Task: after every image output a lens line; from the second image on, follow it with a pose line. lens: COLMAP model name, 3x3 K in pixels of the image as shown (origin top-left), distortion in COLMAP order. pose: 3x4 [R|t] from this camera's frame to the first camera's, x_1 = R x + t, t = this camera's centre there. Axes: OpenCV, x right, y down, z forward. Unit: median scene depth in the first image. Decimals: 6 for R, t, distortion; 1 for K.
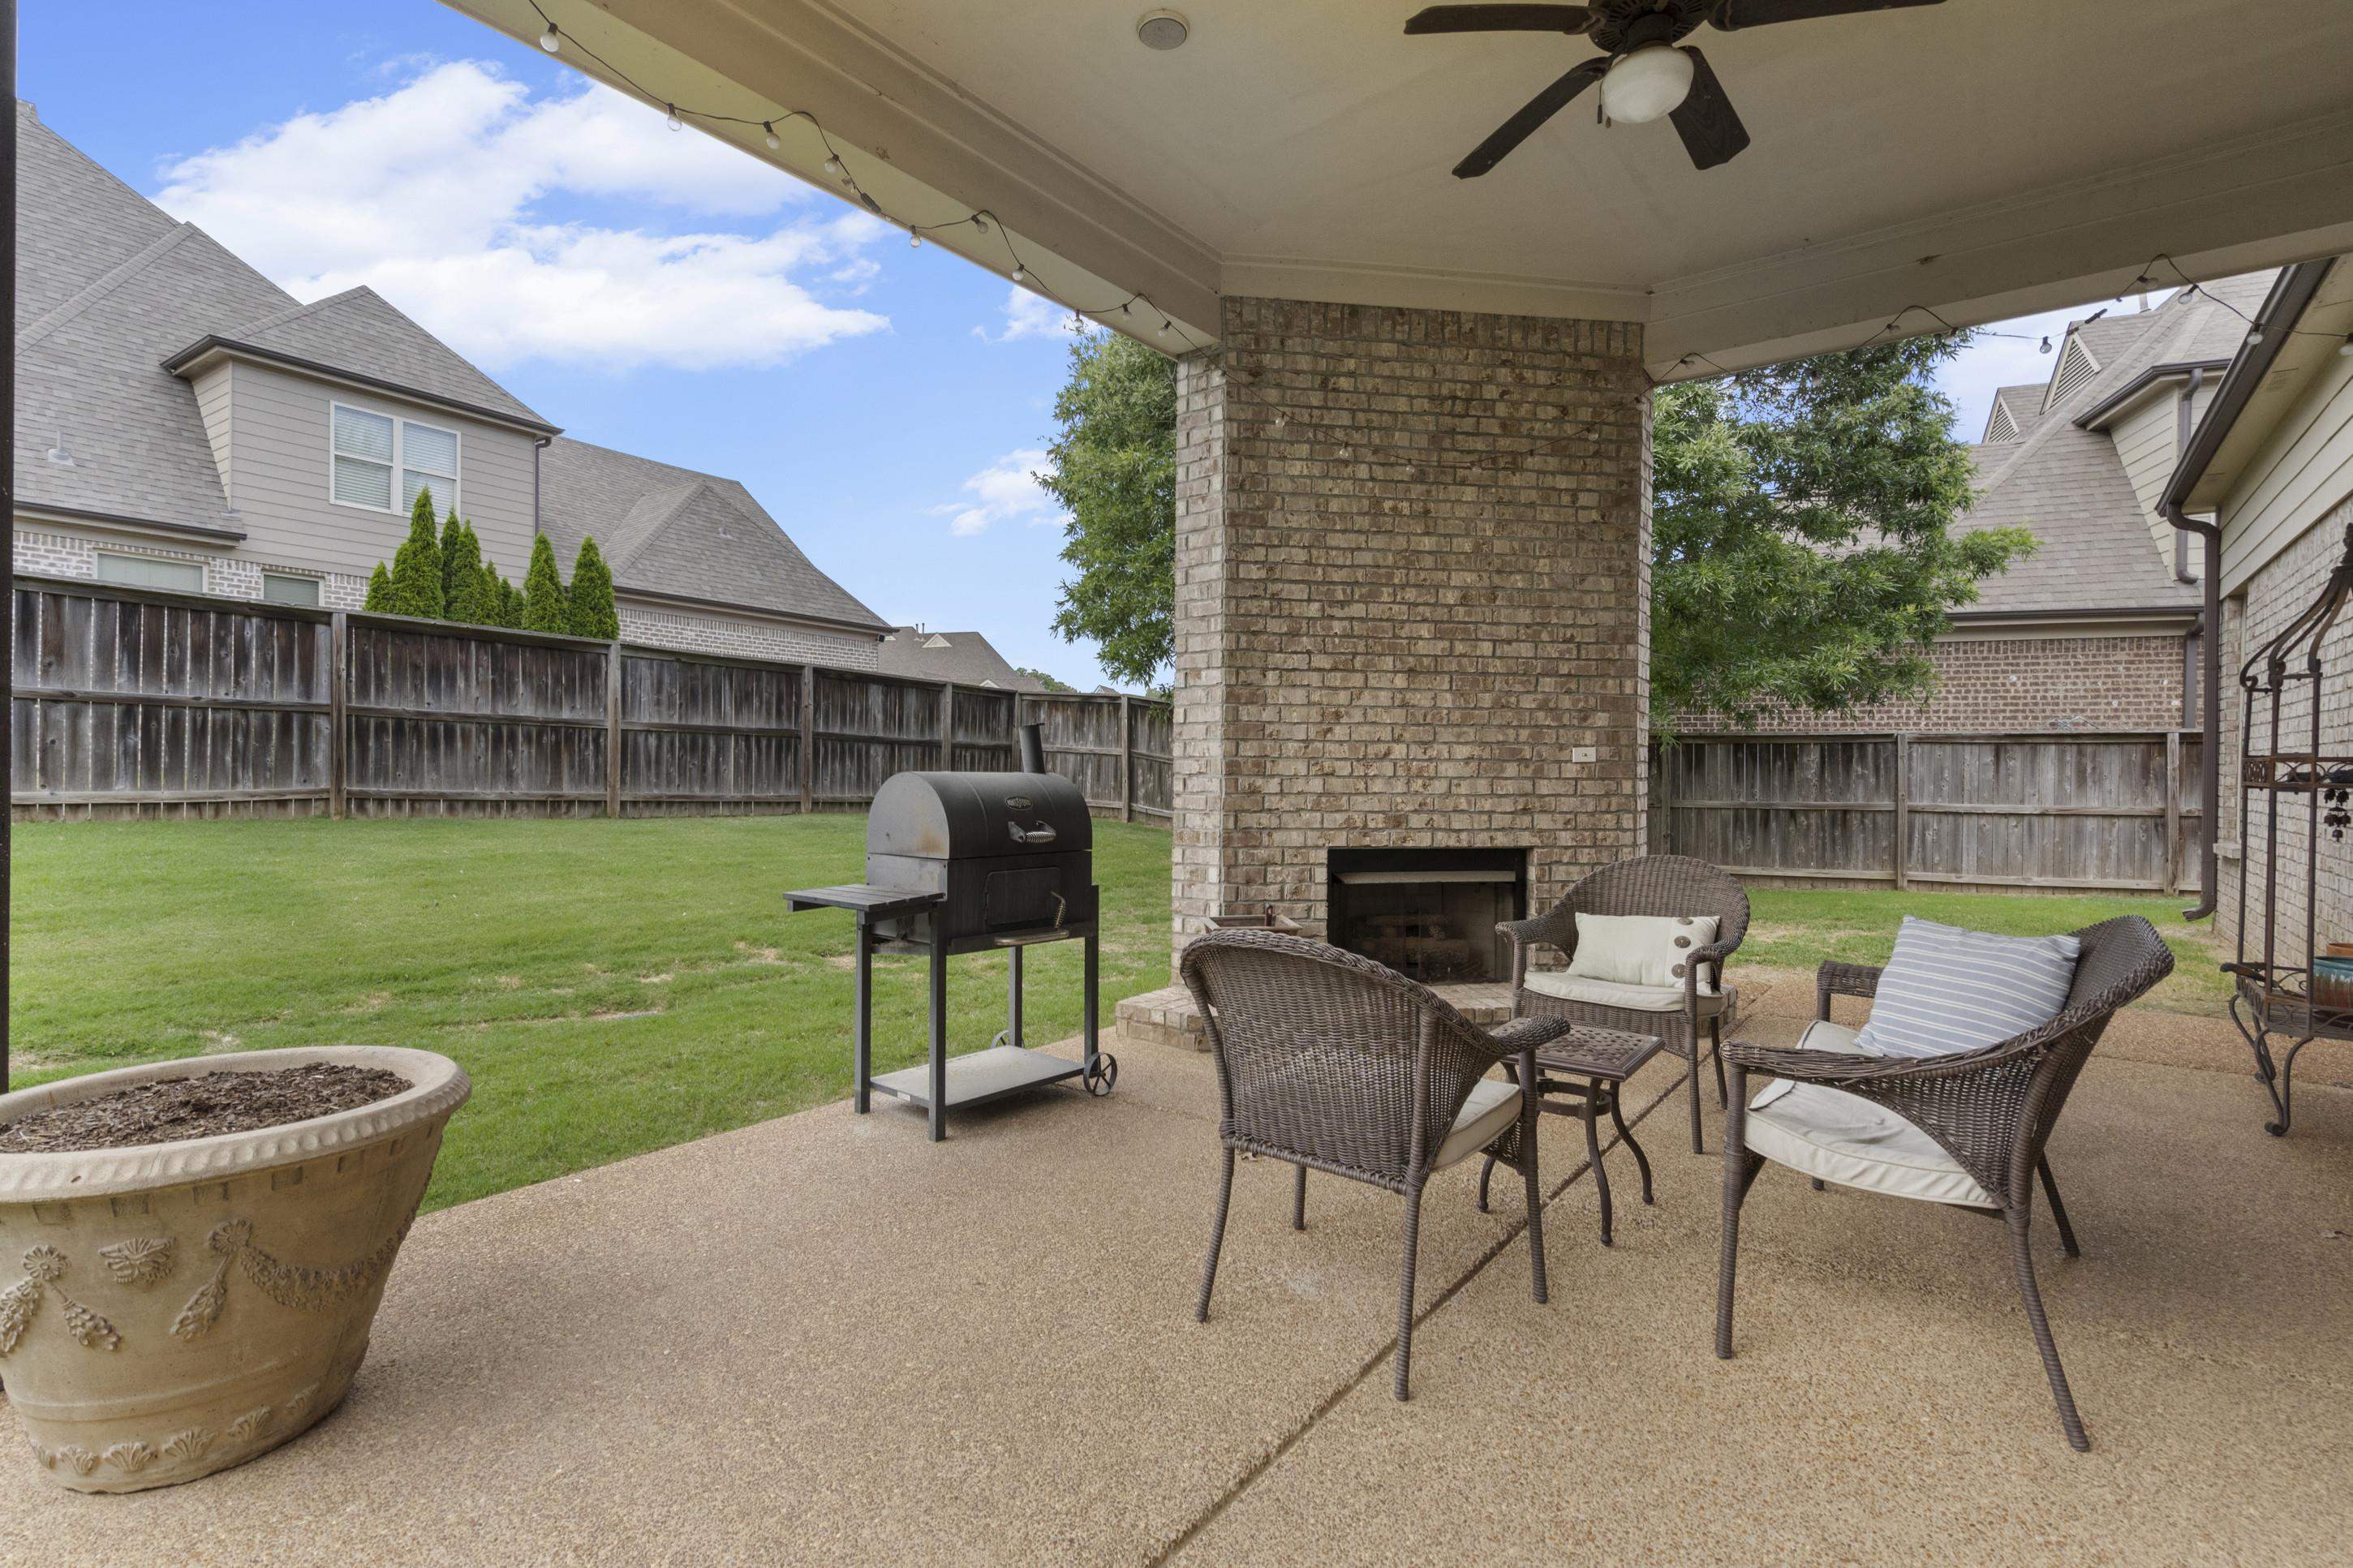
lens RADIAL K [[1070.9, 0, 1170.1], [0, 1070.9, 787.6], [0, 0, 1]] dist [-0.000608, 0.001360]
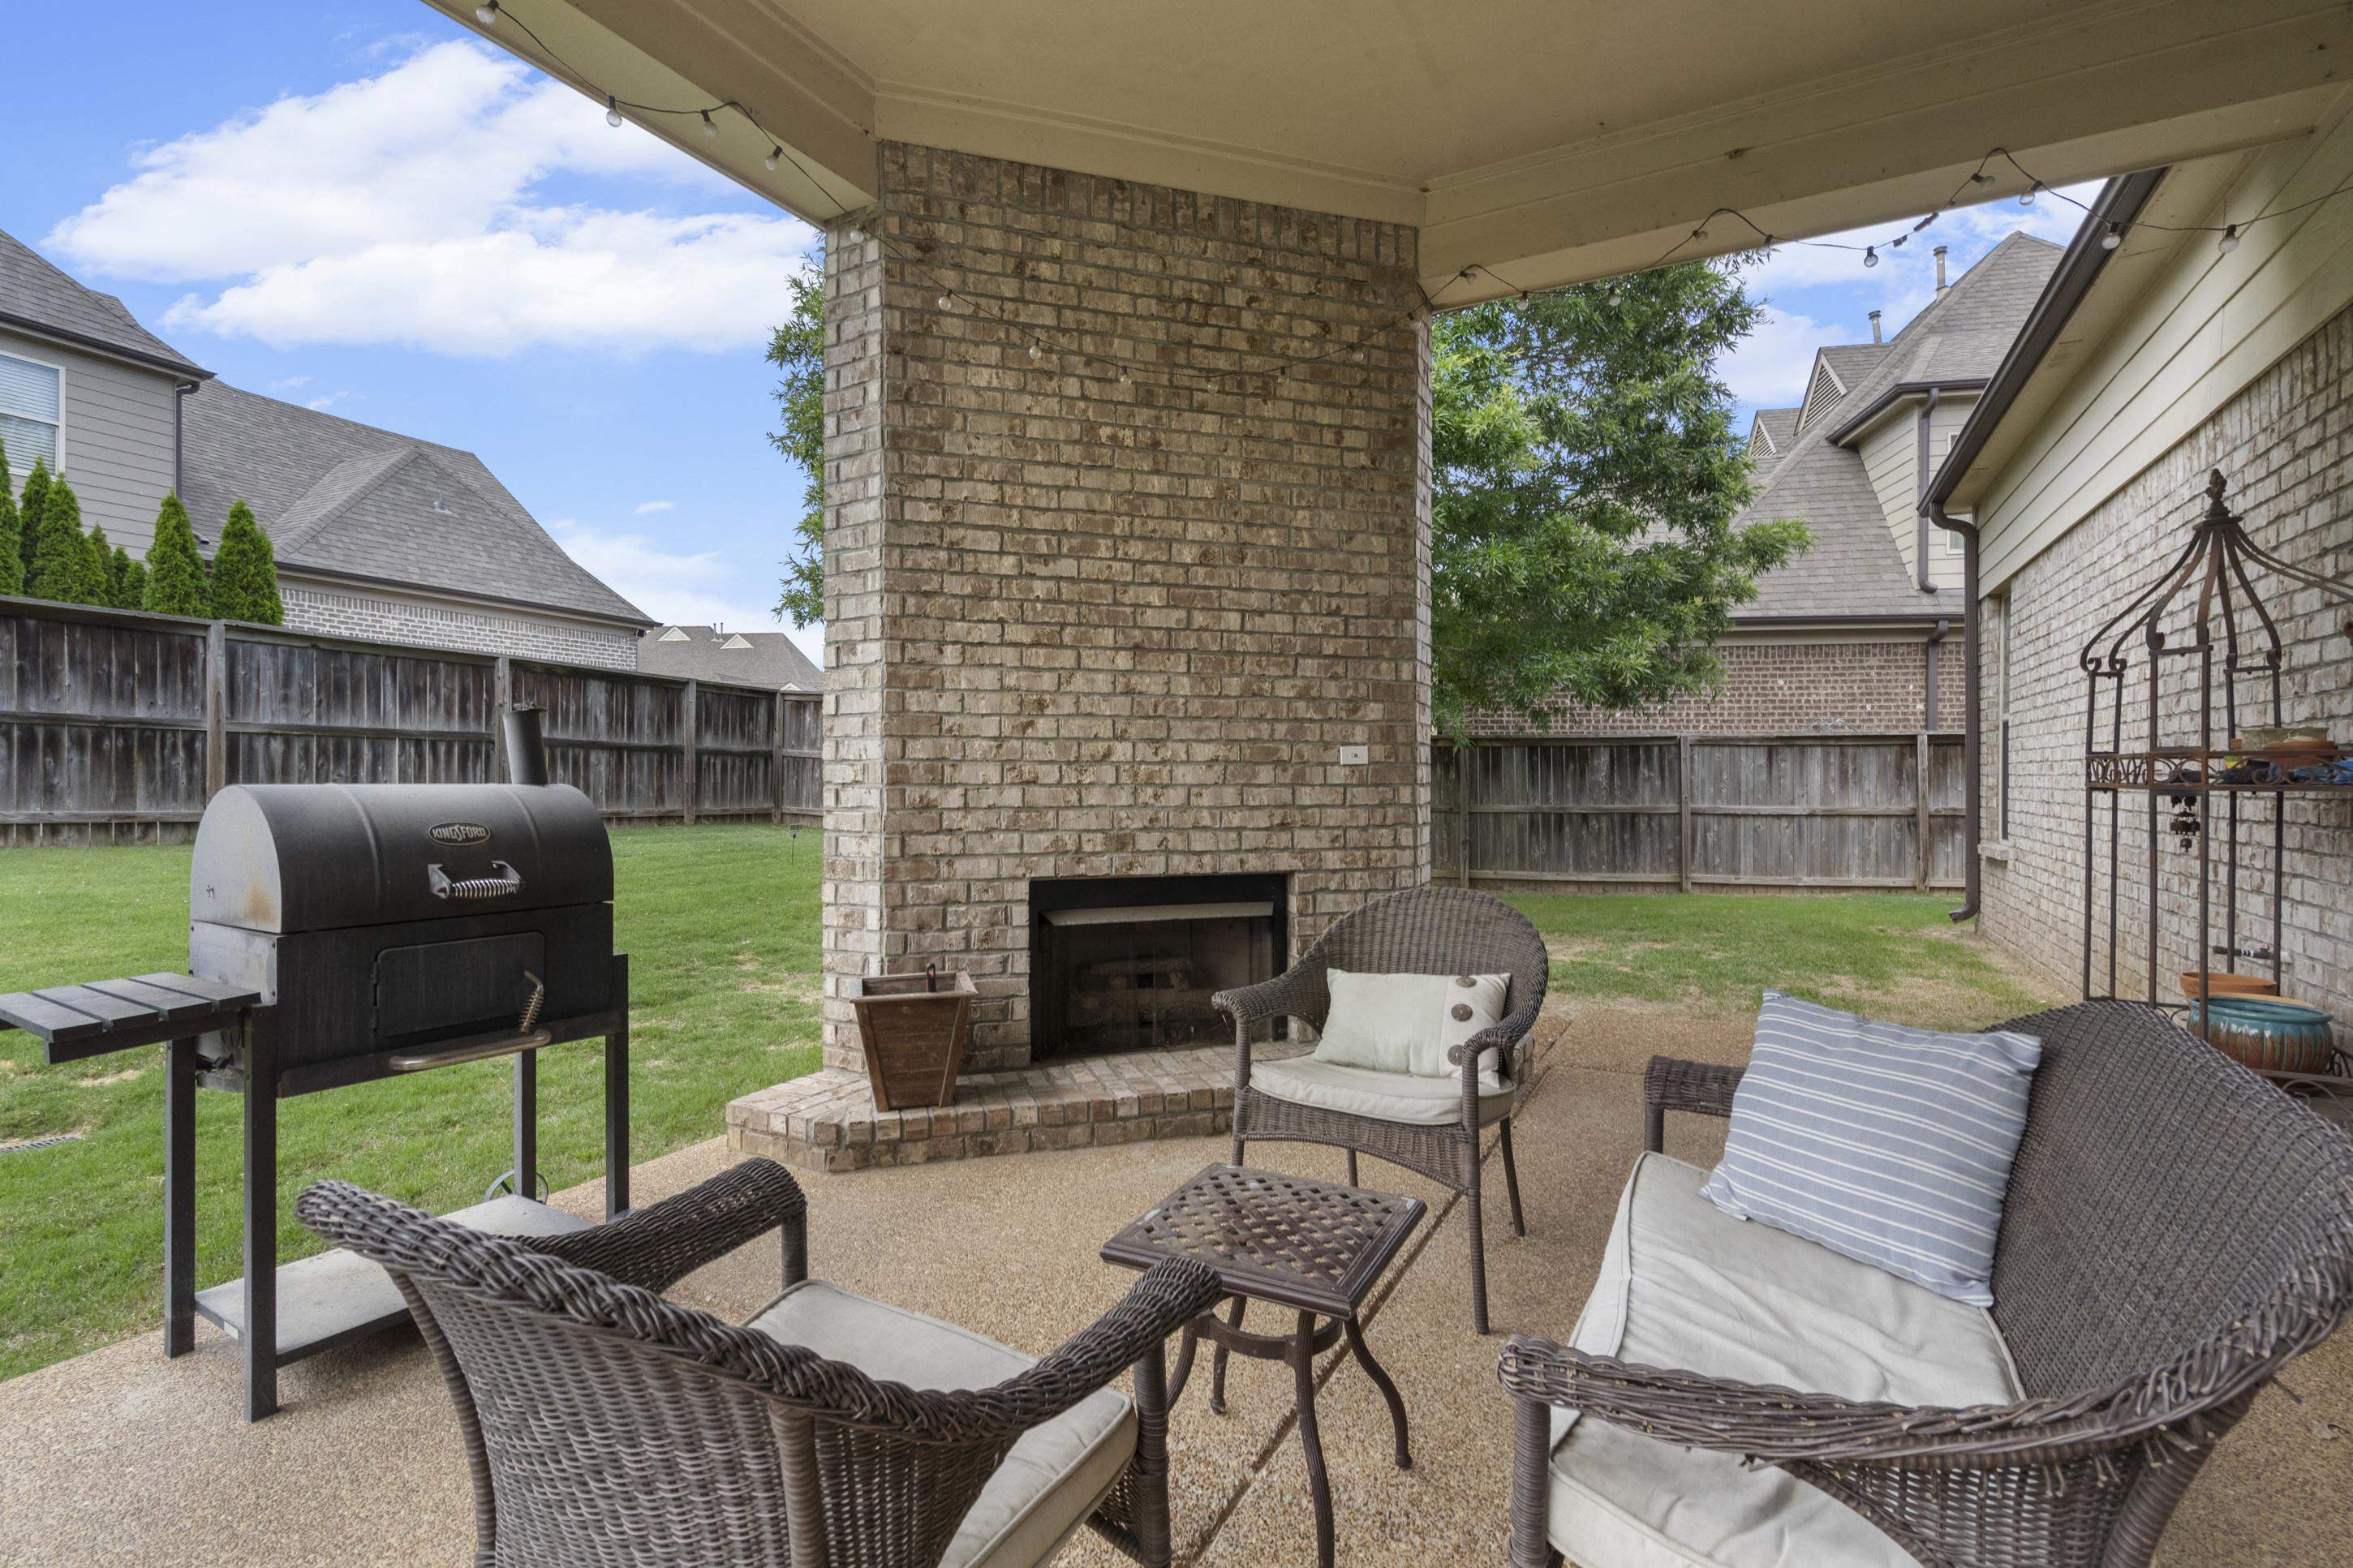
lens RADIAL K [[1070.9, 0, 1181.4], [0, 1070.9, 789.4], [0, 0, 1]] dist [-0.000608, 0.001360]
pose [[0.985433, -0.009186, 0.169818, 0.087629], [0.009966, 0.999943, -0.003747, -0.002452], [-0.169774, 0.005384, 0.985468, 0.163903]]
